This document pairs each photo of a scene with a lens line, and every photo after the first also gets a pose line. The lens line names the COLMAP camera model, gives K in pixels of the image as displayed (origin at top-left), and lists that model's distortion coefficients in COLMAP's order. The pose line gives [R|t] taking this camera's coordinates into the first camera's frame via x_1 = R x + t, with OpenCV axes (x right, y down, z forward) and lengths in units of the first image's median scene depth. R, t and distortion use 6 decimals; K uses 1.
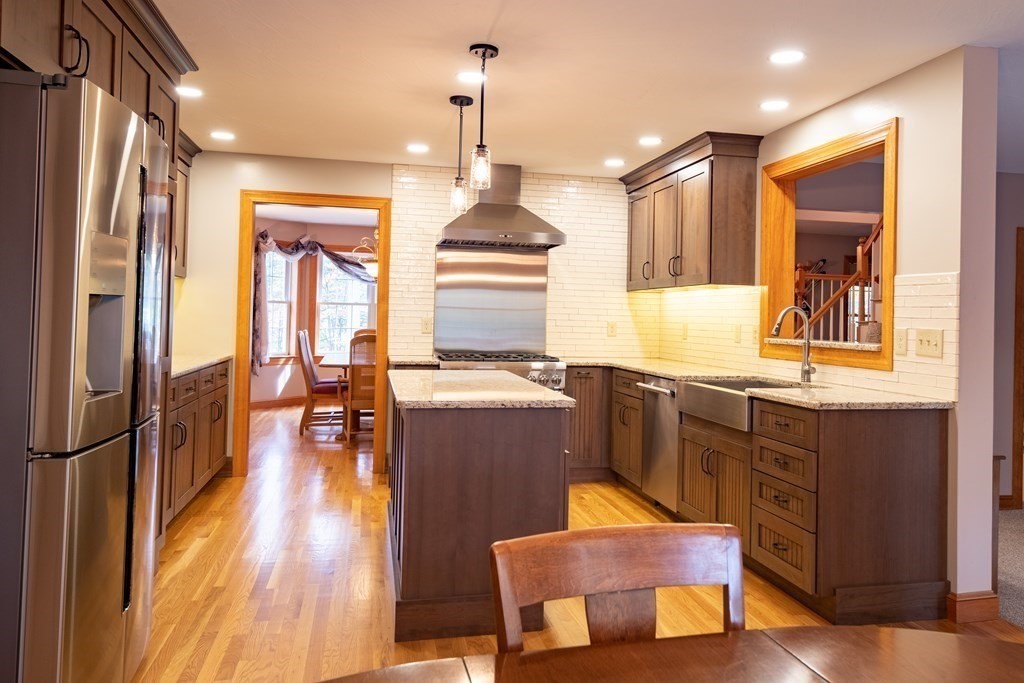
lens RADIAL K [[791.3, 0, 563.7], [0, 791.3, 298.3], [0, 0, 1]] dist [0.014275, 0.000764]
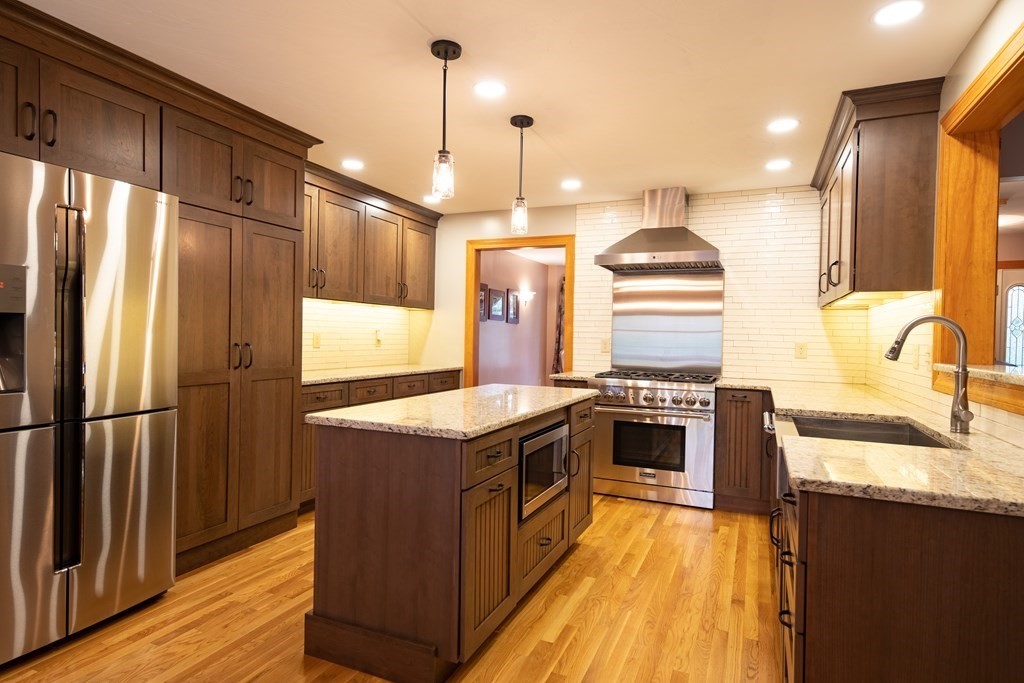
lens RADIAL K [[564.5, 0, 508.0], [0, 564.5, 341.6], [0, 0, 1]] dist [0.016556, 0.002075]
pose [[0.789117, 0.000825, -0.614242, 0.266905], [0.013150, 0.999747, 0.018236, 0.016536], [0.614102, -0.022468, 0.788907, 0.366691]]
